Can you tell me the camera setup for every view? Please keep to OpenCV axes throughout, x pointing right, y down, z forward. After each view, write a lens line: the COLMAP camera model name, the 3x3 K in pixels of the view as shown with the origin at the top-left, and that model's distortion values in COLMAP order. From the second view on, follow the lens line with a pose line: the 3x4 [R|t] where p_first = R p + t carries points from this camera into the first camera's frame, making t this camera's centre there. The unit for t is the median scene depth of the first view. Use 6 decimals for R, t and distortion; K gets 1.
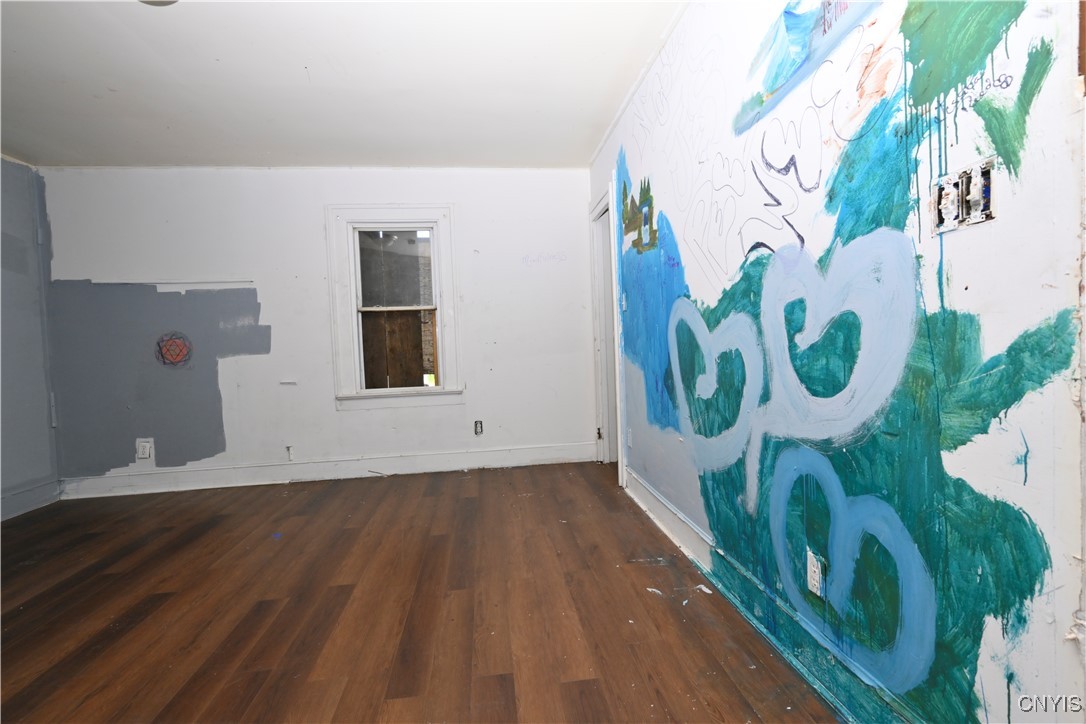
lens RADIAL K [[498.2, 0, 547.4], [0, 498.2, 363.4], [0, 0, 1]] dist [-0.002939, -0.000407]
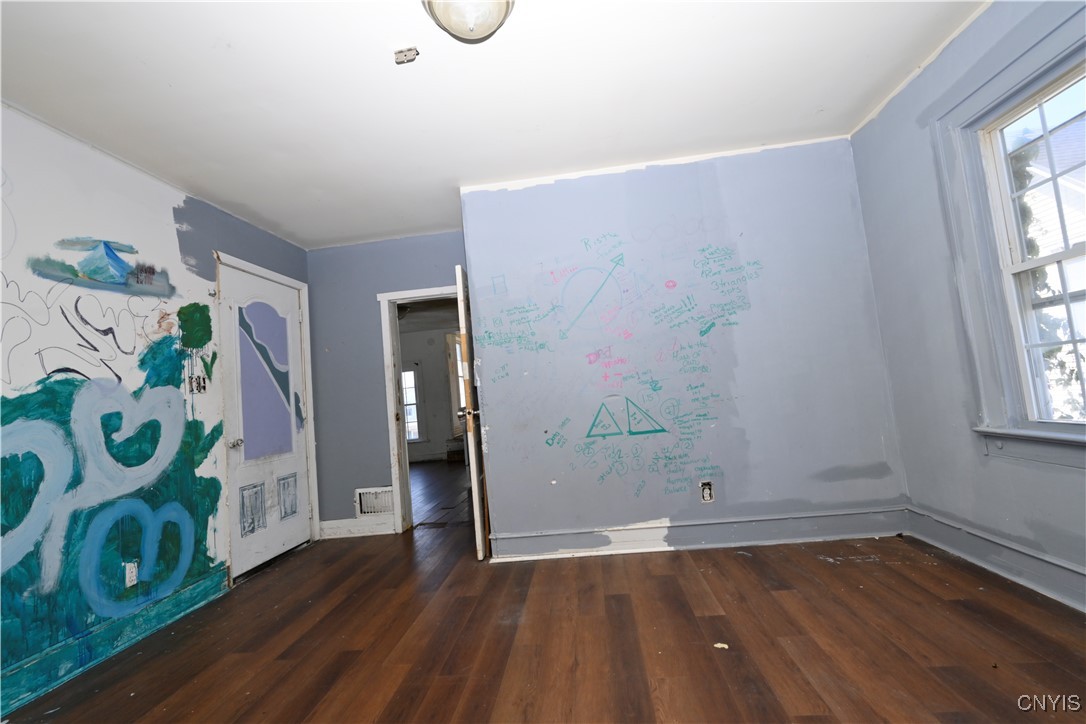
lens RADIAL K [[465.6, 0, 540.3], [0, 465.6, 360.5], [0, 0, 1]] dist [-0.003141, -0.000362]
pose [[-0.966866, 0.146556, 0.209024, -1.354883], [0.140695, 0.989131, -0.042724, -0.036039], [-0.213013, -0.011899, -0.976977, 2.446707]]
